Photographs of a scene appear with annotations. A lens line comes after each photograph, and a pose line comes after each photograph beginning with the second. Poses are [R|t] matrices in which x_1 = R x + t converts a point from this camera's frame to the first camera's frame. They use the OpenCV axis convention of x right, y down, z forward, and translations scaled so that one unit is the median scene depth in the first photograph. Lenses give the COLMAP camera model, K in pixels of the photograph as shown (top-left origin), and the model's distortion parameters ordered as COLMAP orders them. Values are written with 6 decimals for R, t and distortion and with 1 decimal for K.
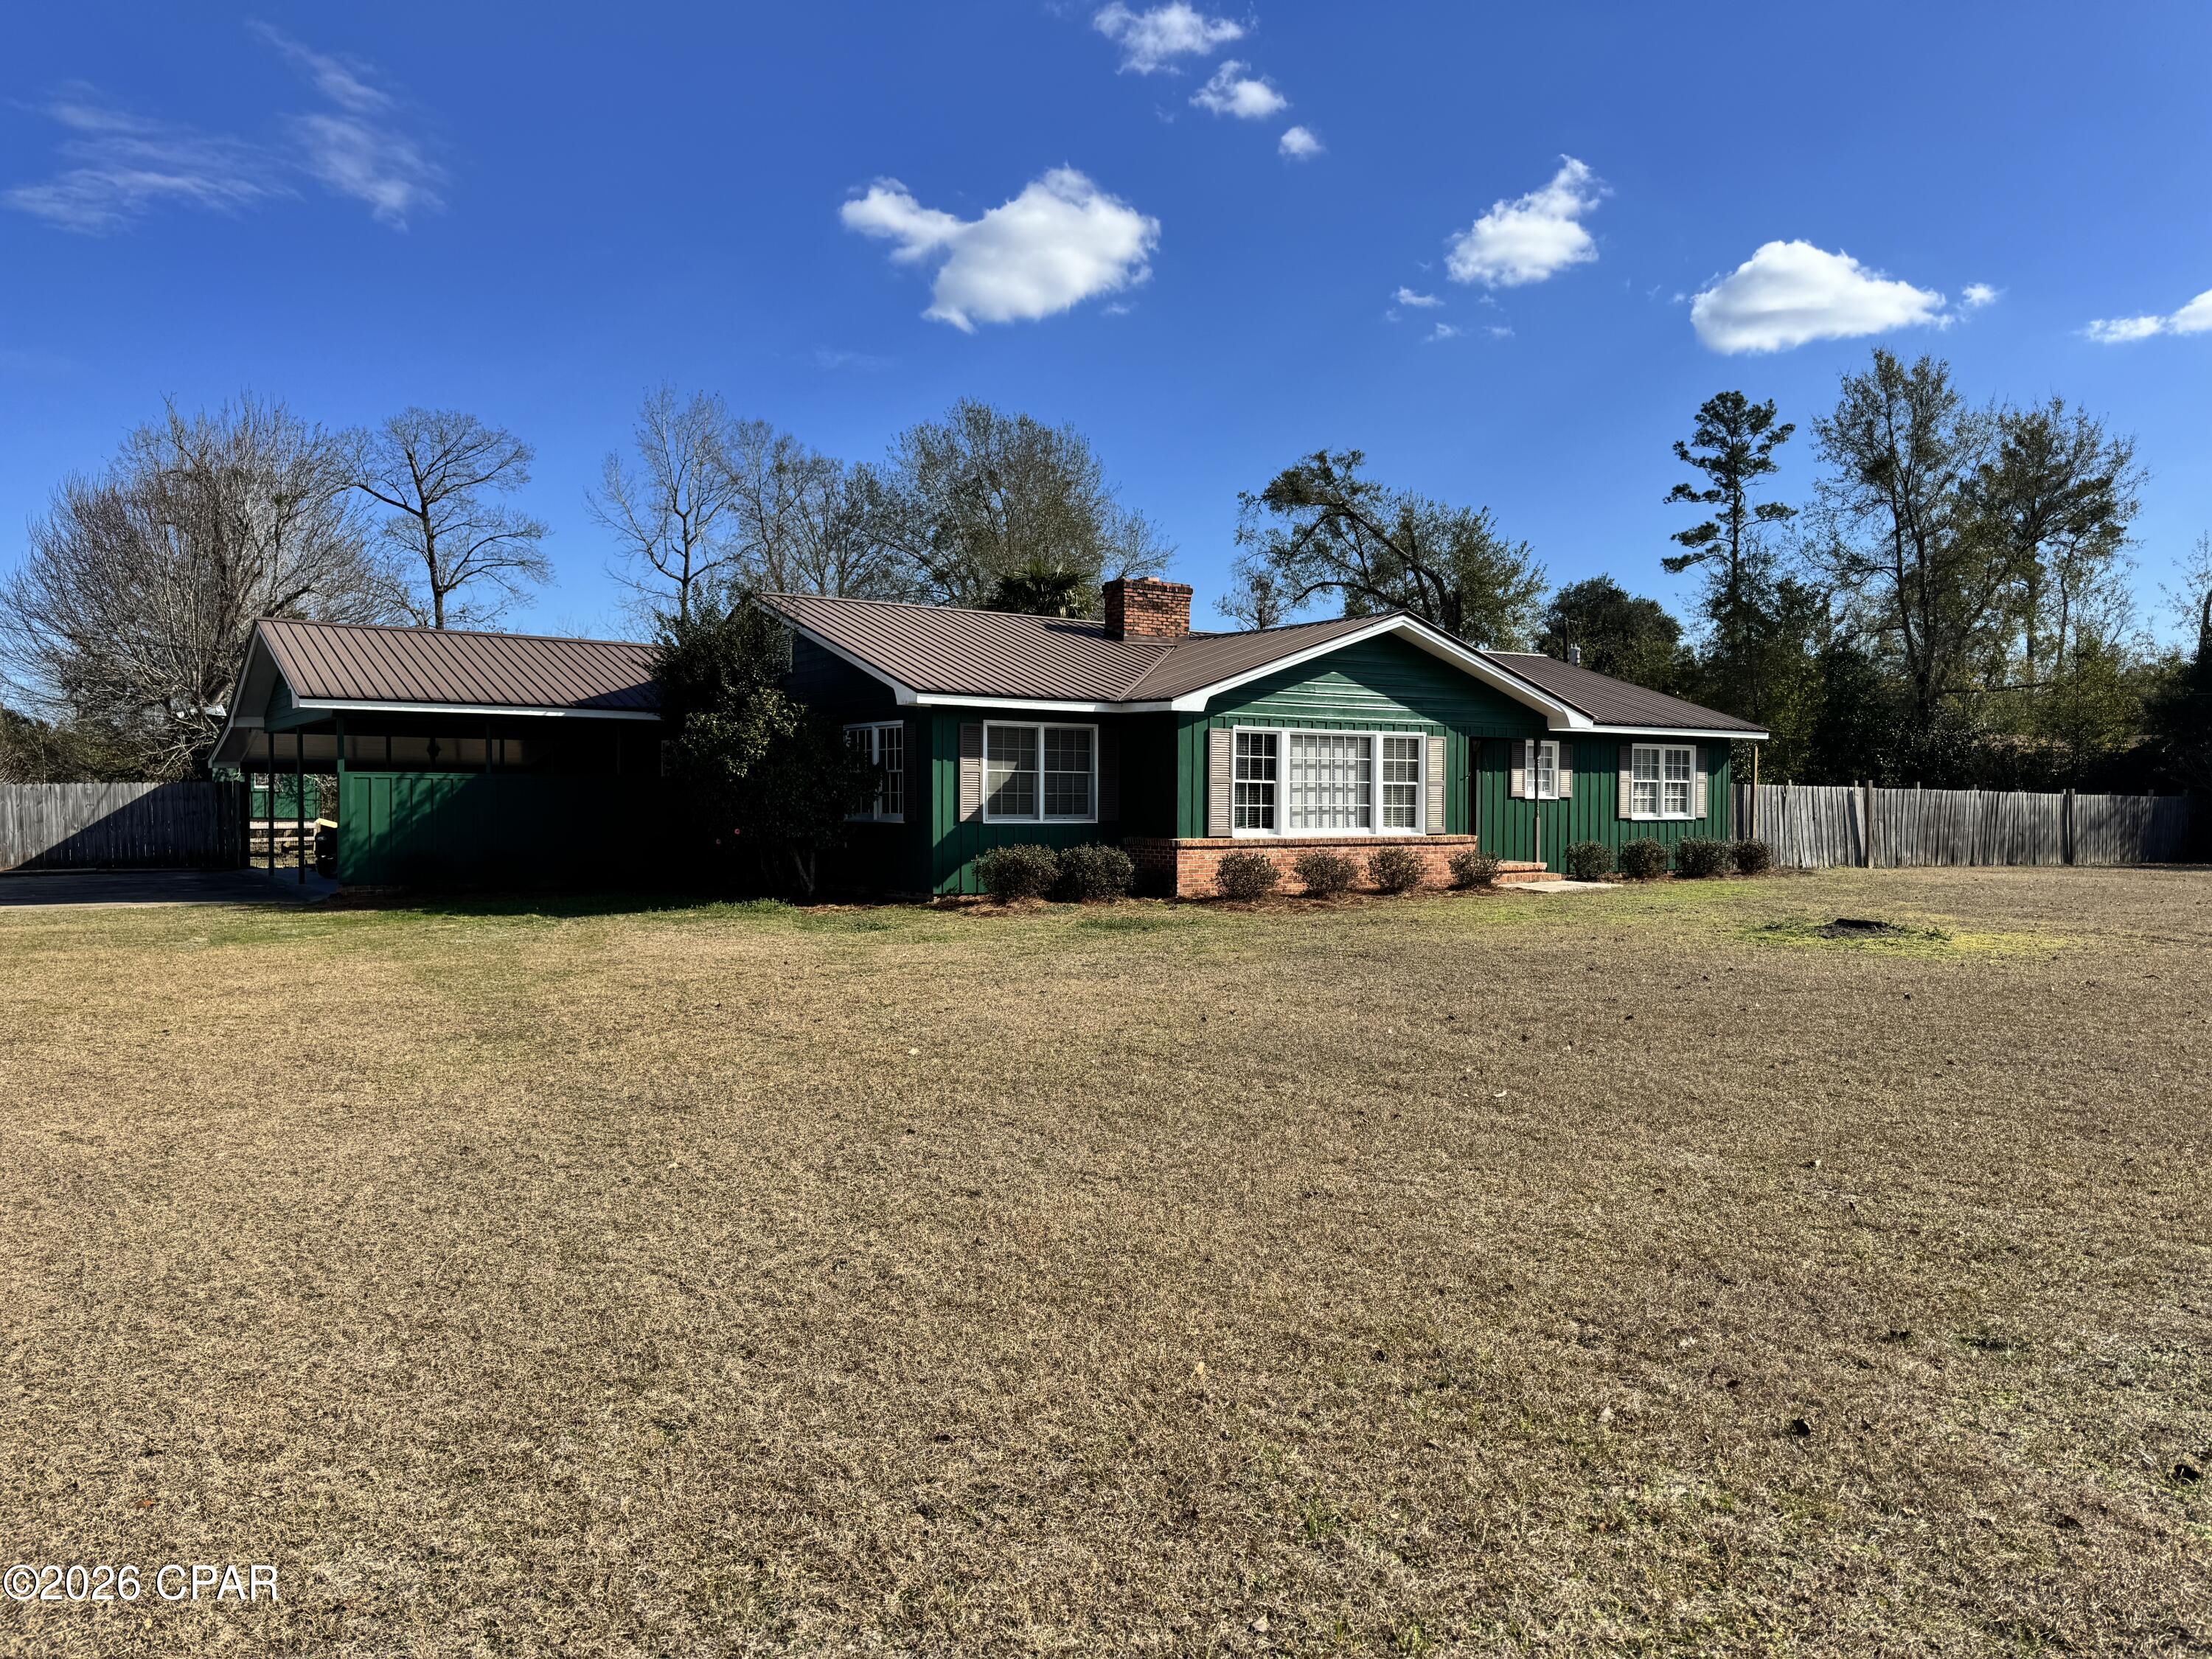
lens RADIAL K [[1585.2, 0, 1098.0], [0, 1585.2, 813.4], [0, 0, 1]] dist [0.030839, -0.049280]
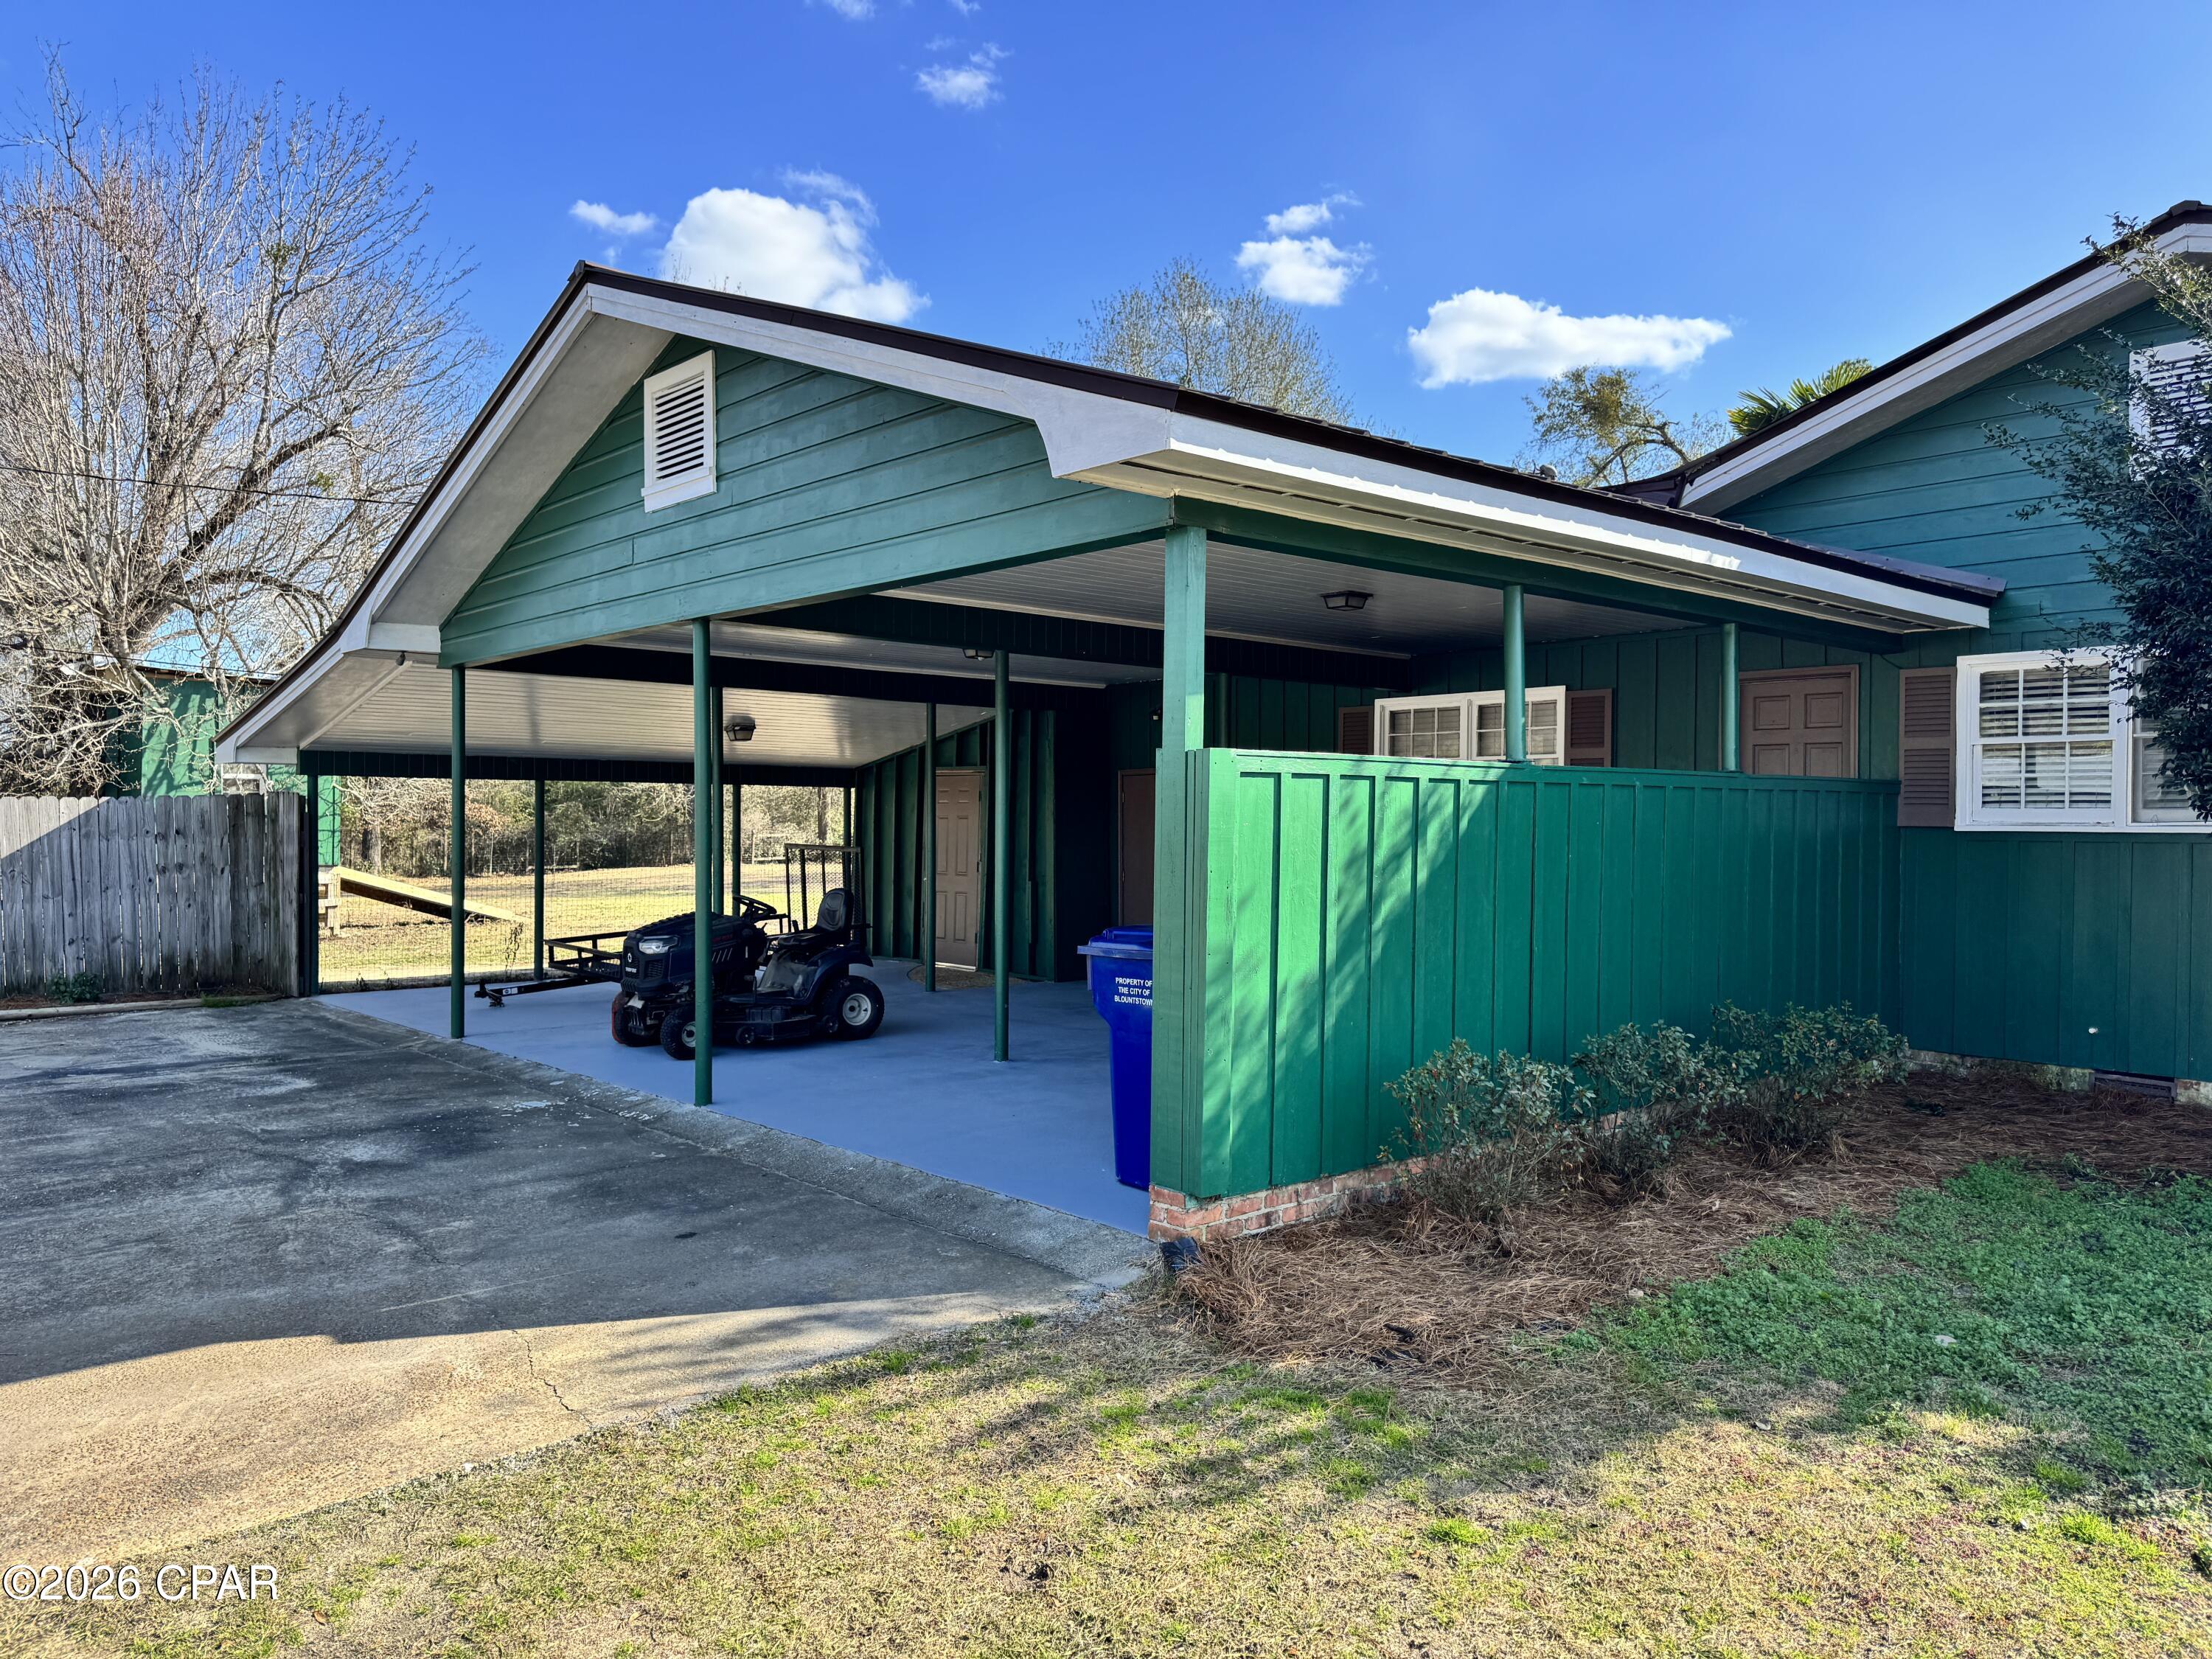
lens RADIAL K [[1585.2, 0, 1073.6], [0, 1585.2, 866.5], [0, 0, 1]] dist [0.030839, -0.049280]
pose [[0.994490, -0.003906, 0.104756, -0.208711], [0.001839, 0.999802, 0.019818, -0.004944], [-0.104813, -0.019516, 0.994300, 0.303240]]
